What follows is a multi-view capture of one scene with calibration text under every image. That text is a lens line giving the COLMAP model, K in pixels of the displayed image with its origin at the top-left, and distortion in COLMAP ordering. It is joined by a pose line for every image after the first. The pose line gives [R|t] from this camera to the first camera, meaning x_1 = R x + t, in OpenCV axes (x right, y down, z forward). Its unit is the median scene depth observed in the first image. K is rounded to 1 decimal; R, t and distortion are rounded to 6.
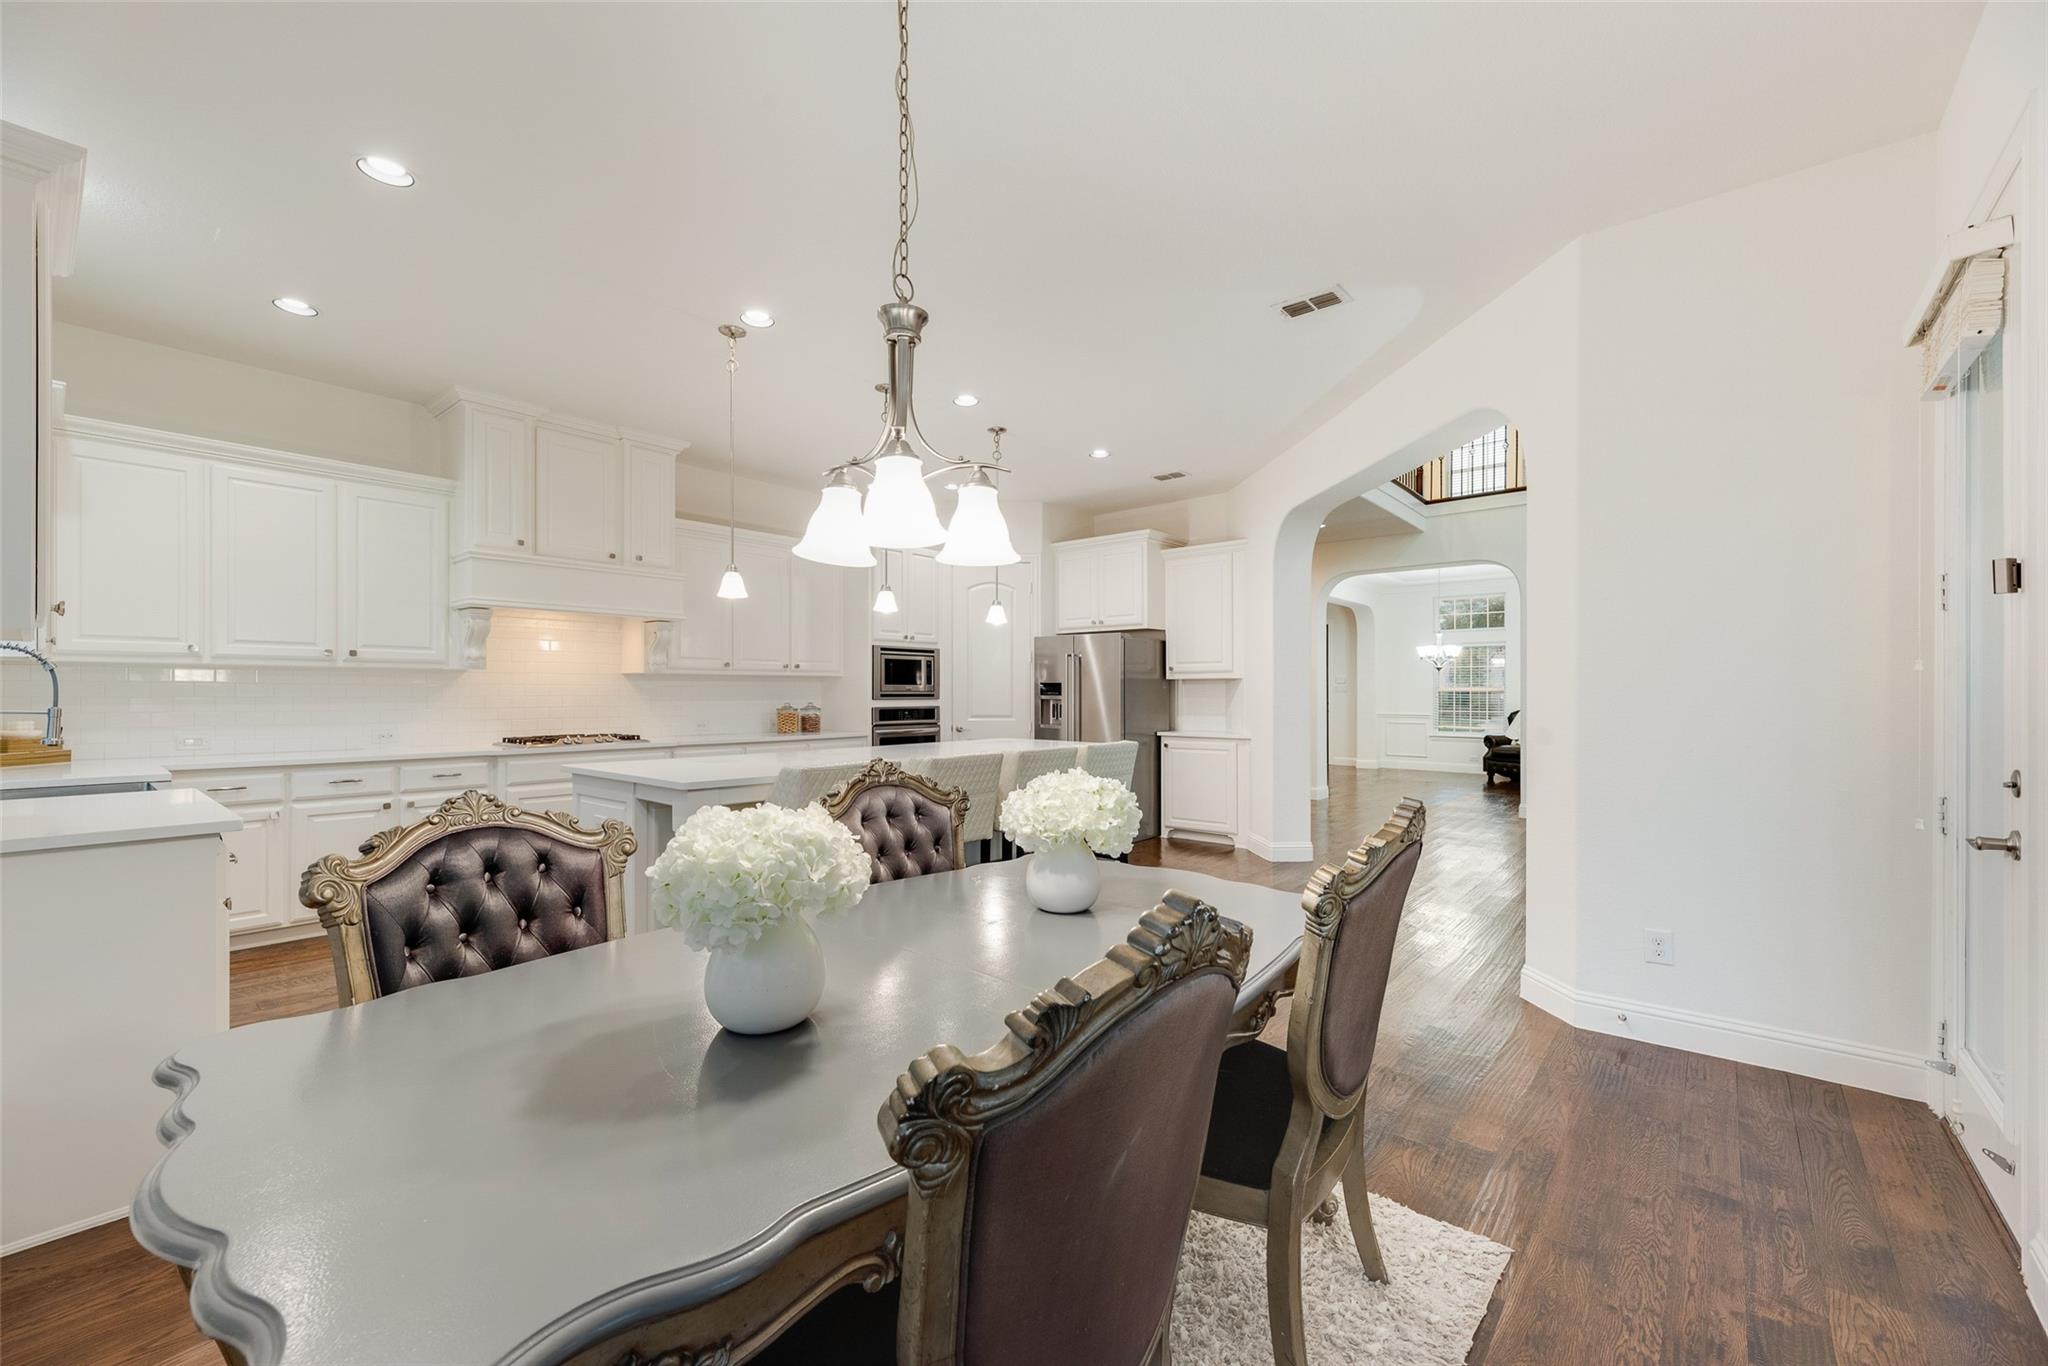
lens RADIAL K [[821.5, 0, 1026.3], [0, 821.5, 689.5], [0, 0, 1]] dist [0.001398, -0.000251]
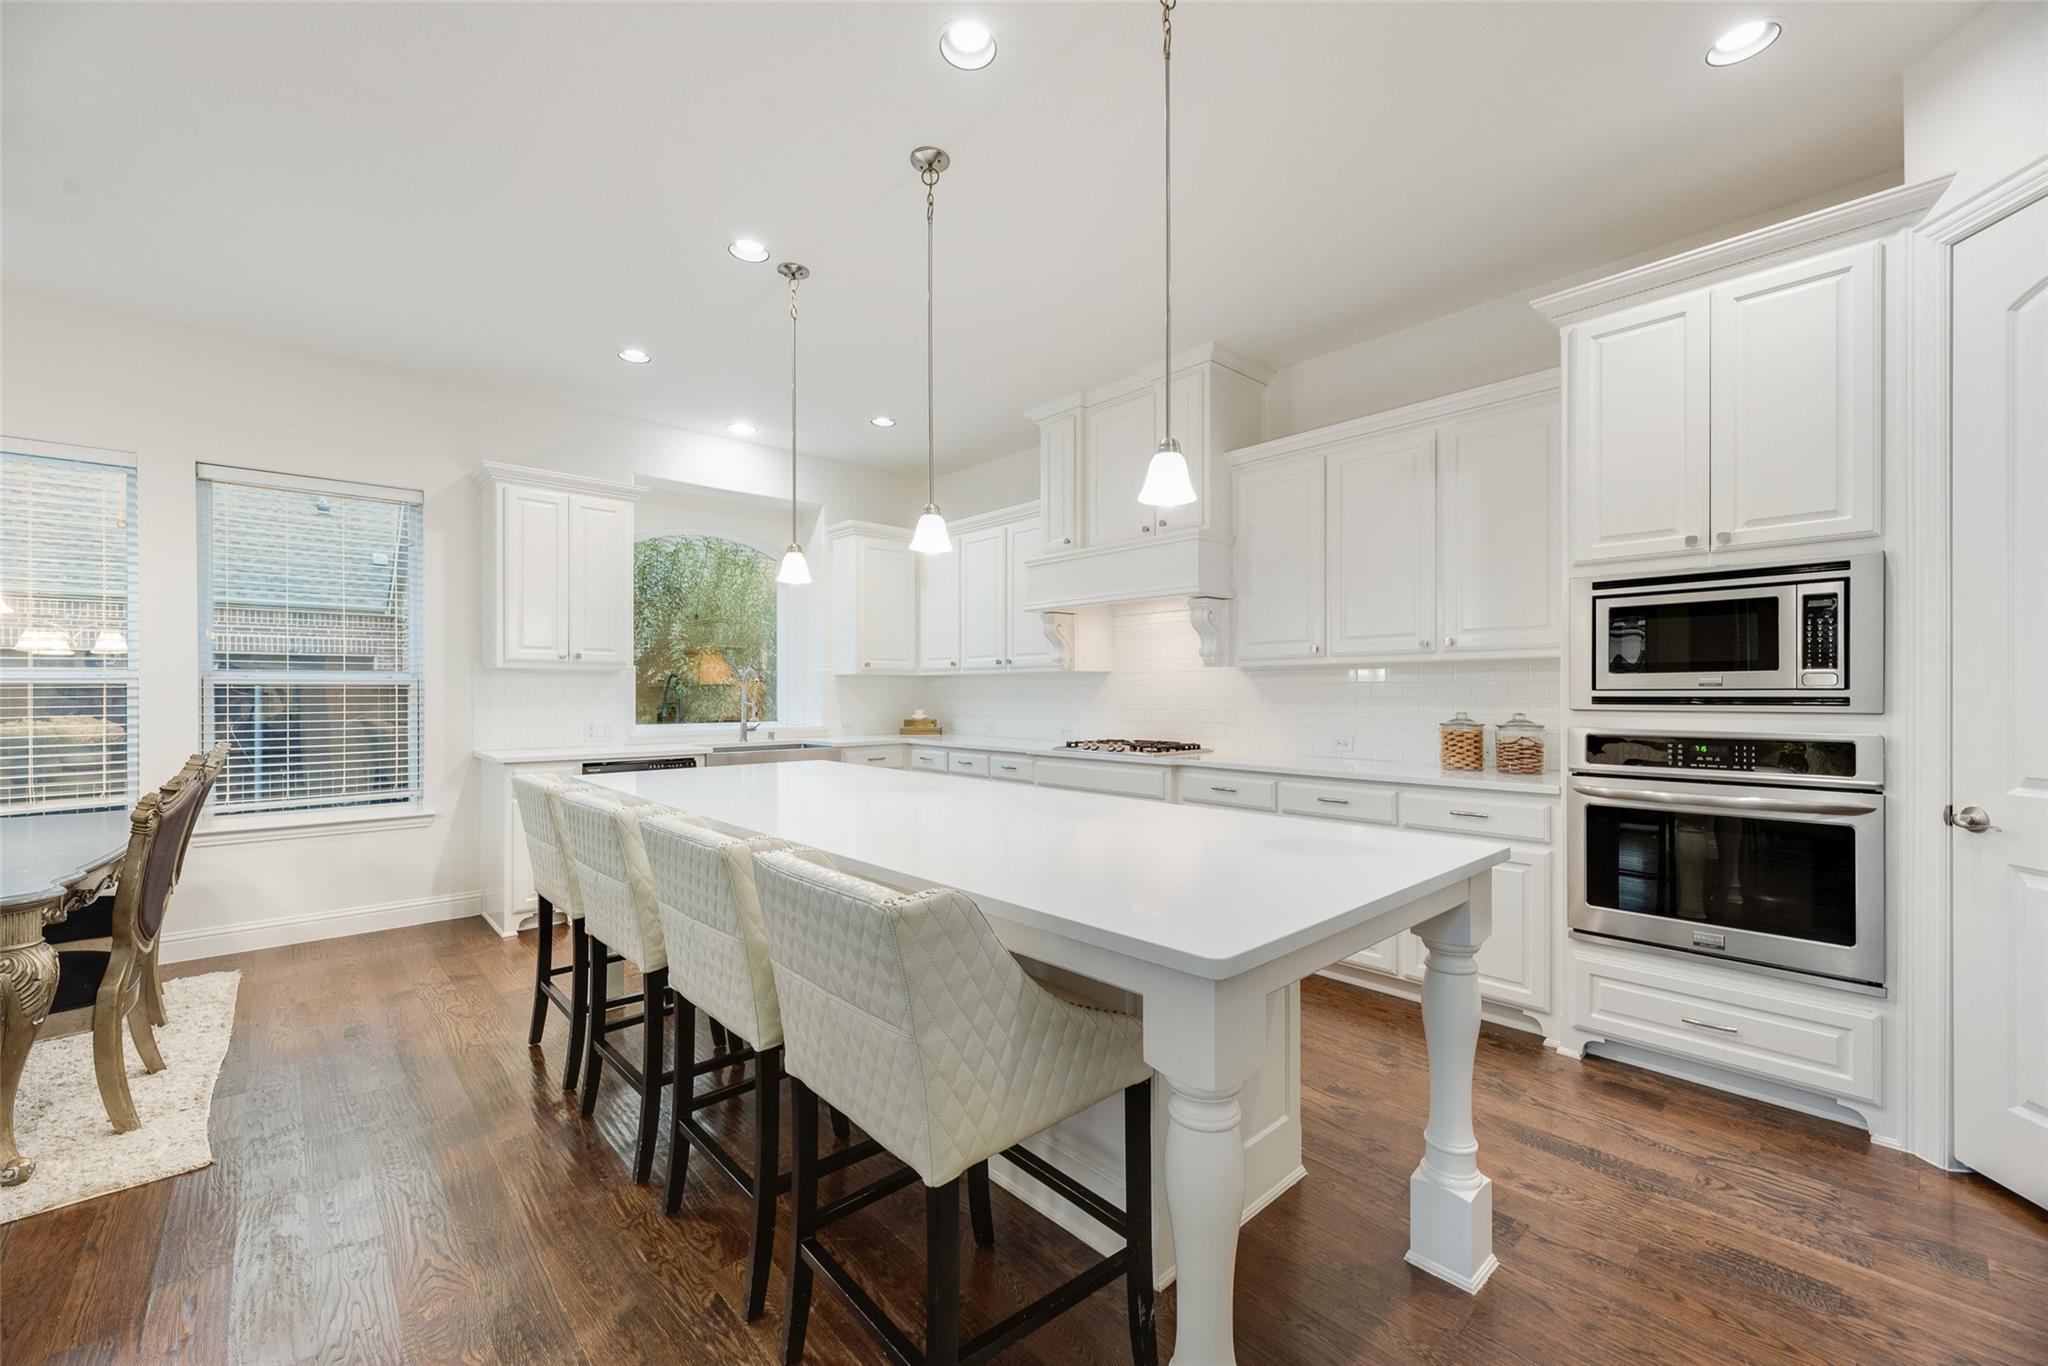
lens RADIAL K [[821.5, 0, 1026.3], [0, 821.5, 689.5], [0, 0, 1]] dist [0.001398, -0.000251]
pose [[-0.129763, -0.005087, -0.991532, 0.261514], [0.004857, 0.999972, -0.005766, 0.003070], [0.991533, -0.005564, -0.129735, 0.774895]]
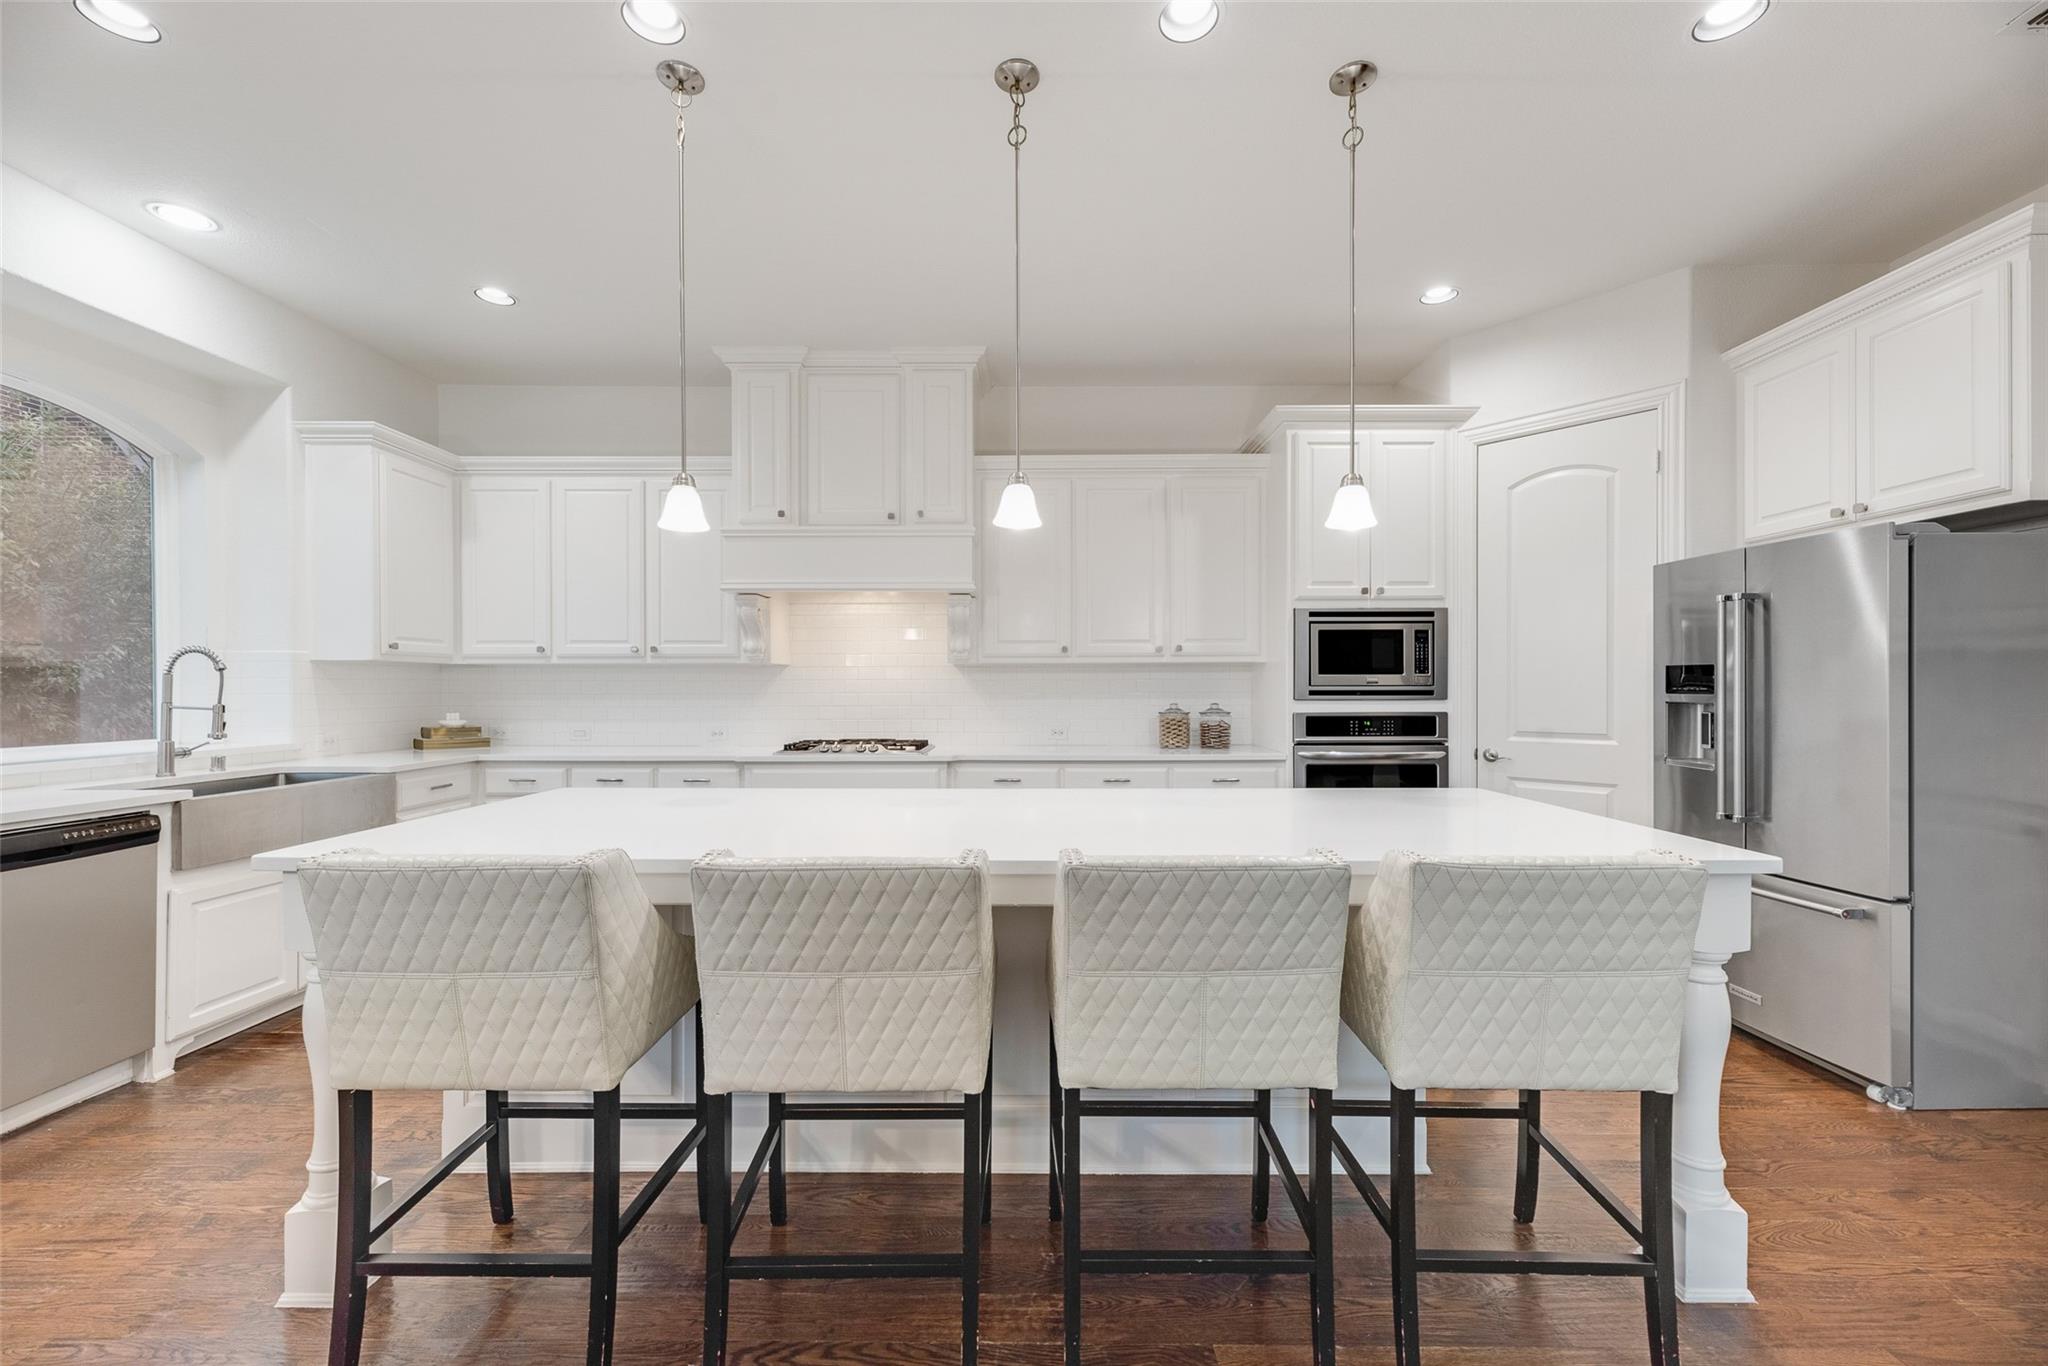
lens RADIAL K [[821.5, 0, 1026.3], [0, 821.5, 689.5], [0, 0, 1]] dist [0.001398, -0.000251]
pose [[0.640279, -0.000729, -0.768142, 0.145979], [0.005761, 0.999976, 0.003853, 0.001480], [0.768121, -0.006893, 0.640268, 0.465090]]
